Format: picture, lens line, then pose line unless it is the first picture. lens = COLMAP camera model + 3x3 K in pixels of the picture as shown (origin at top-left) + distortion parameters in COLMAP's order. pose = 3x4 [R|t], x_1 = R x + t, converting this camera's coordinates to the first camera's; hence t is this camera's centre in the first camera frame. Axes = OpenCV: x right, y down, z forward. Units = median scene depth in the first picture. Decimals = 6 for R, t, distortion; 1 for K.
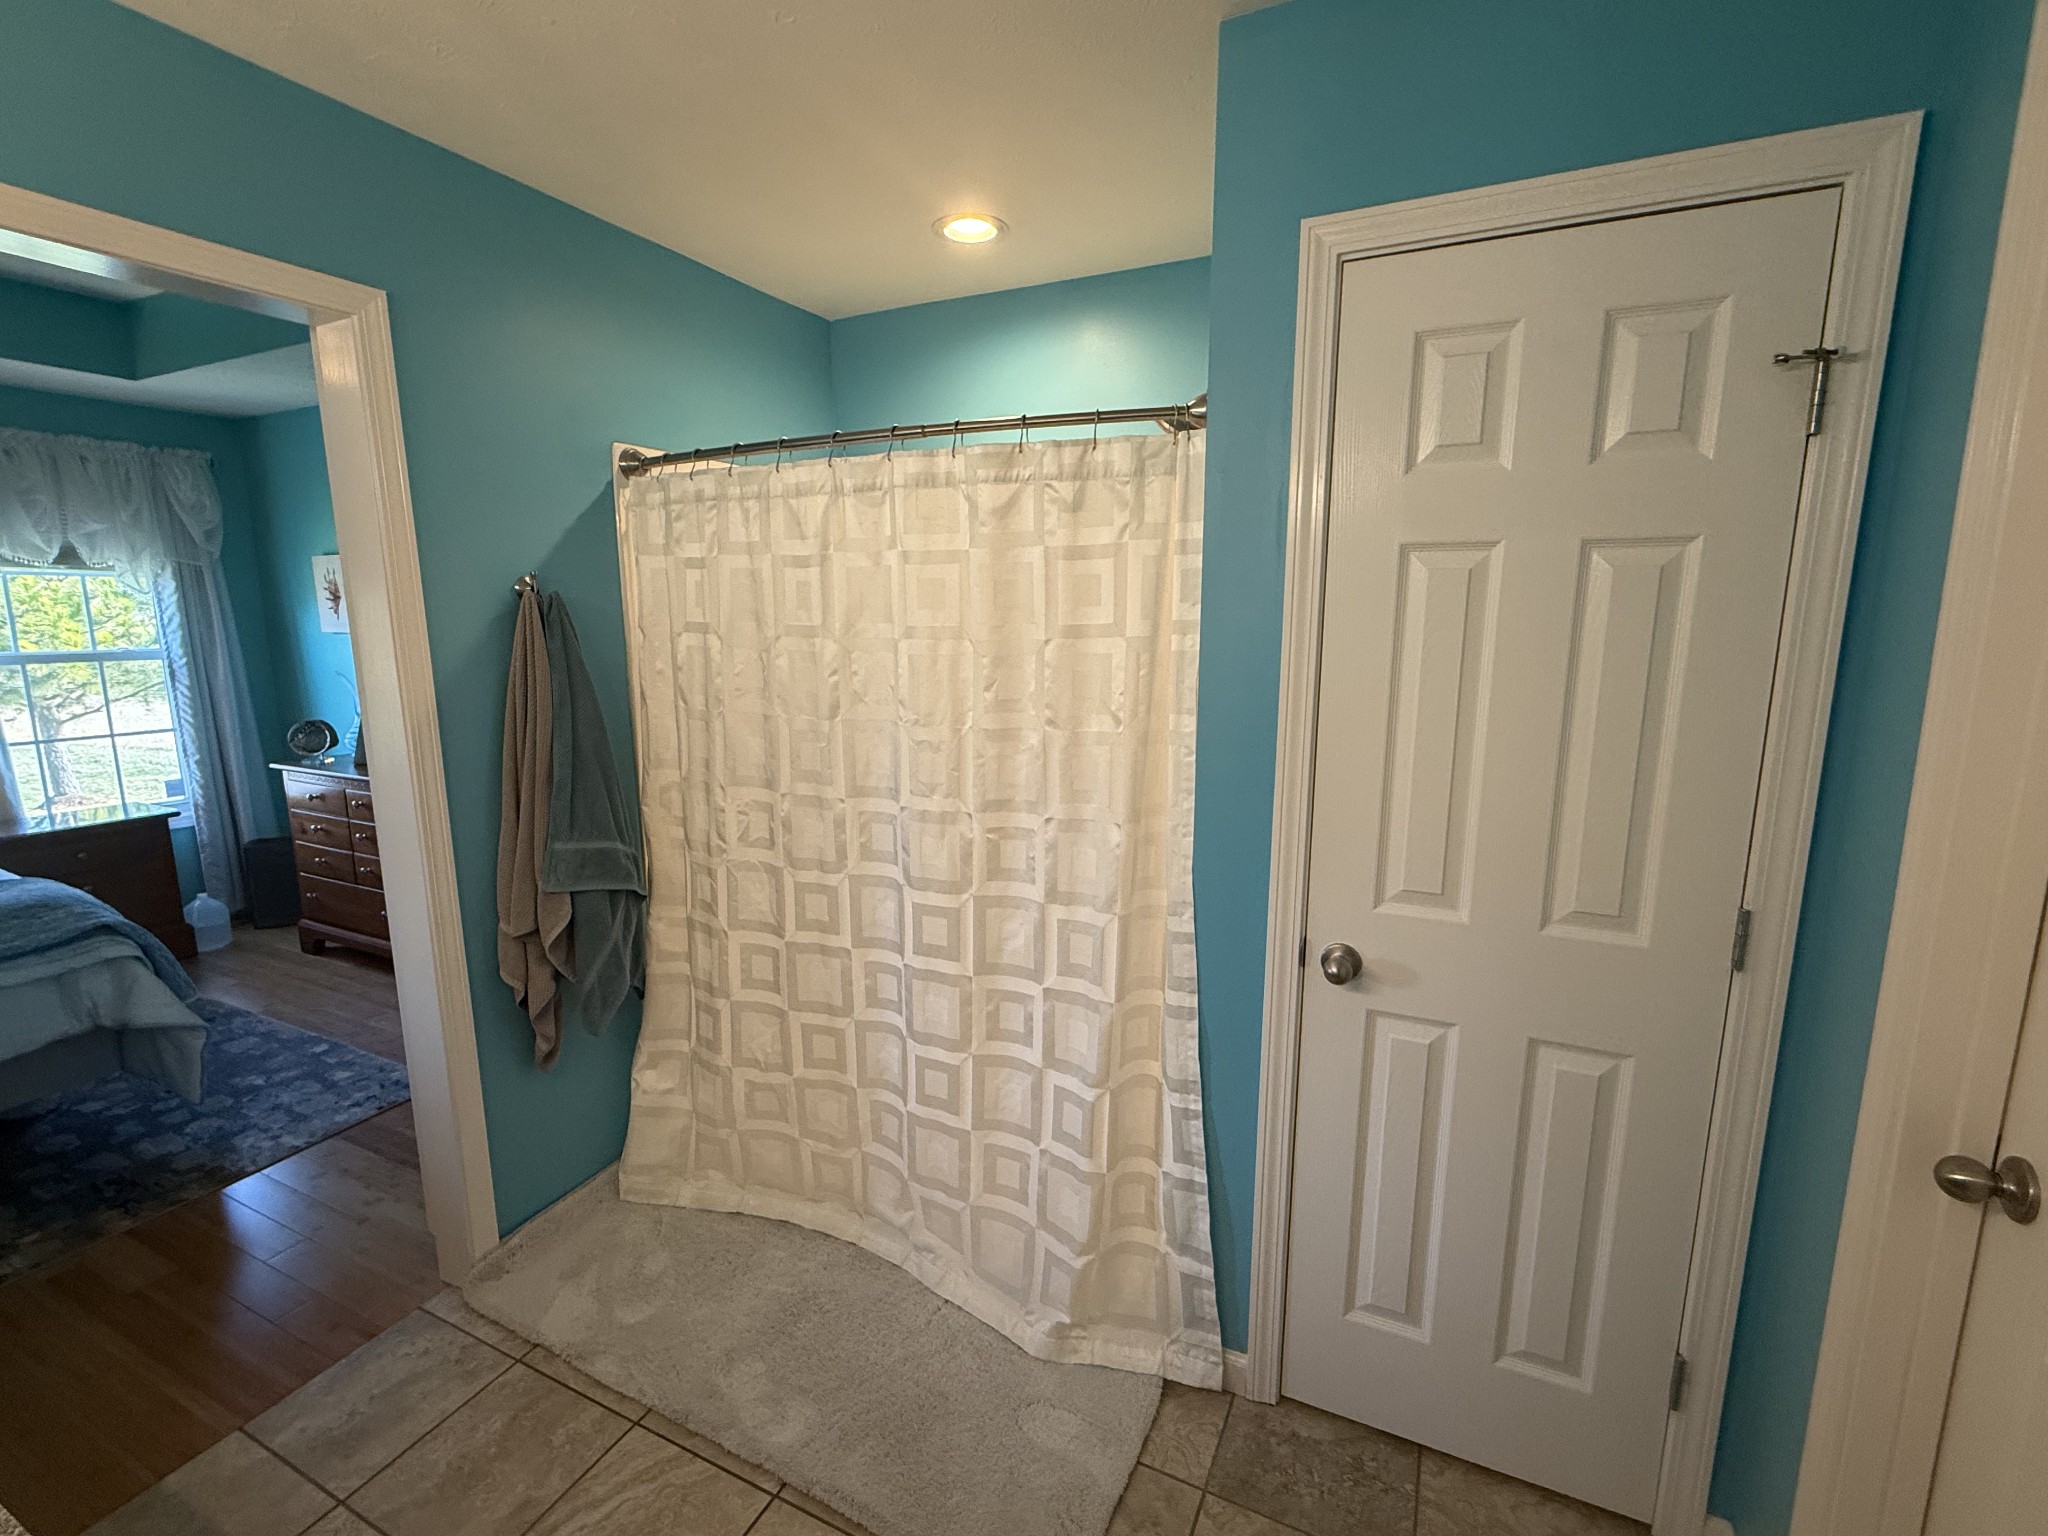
lens RADIAL K [[917.9, 0, 1024.1], [0, 917.9, 764.0], [0, 0, 1]] dist [-0.000654, -0.000227]
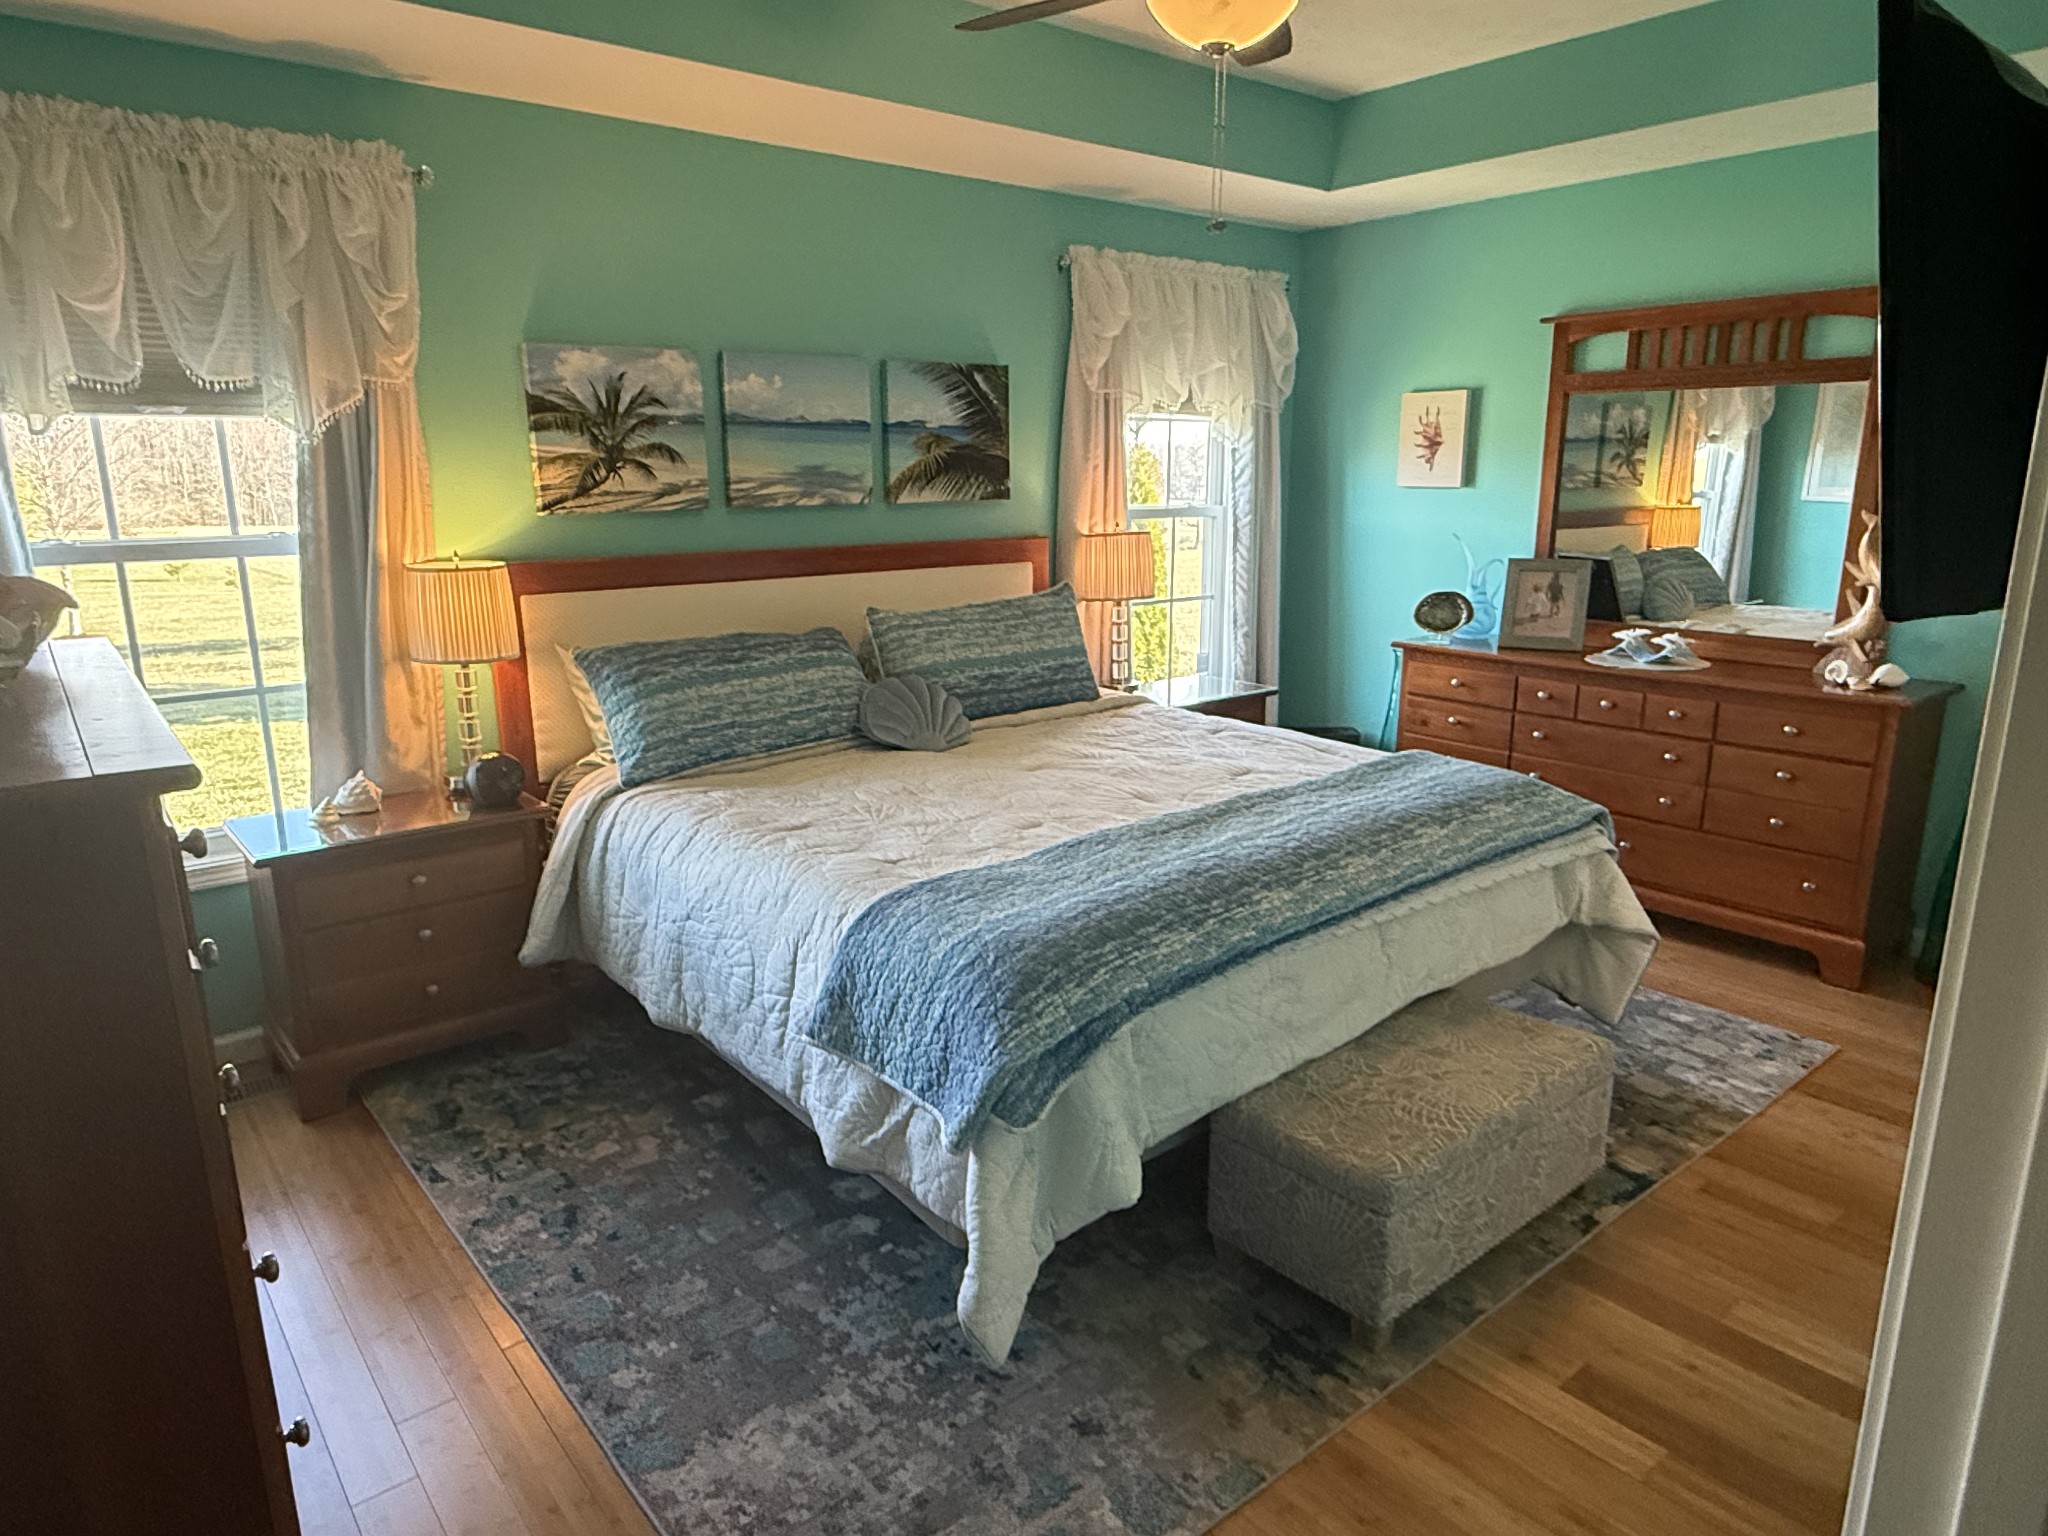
lens RADIAL K [[1258.2, 0, 1022.1], [0, 1258.2, 769.5], [0, 0, 1]] dist [-0.000437, -0.003330]
pose [[0.909695, 0.094086, -0.404478, -0.853696], [-0.065641, 0.994330, 0.083660, 0.057128], [0.410055, -0.049554, 0.910713, -0.286488]]
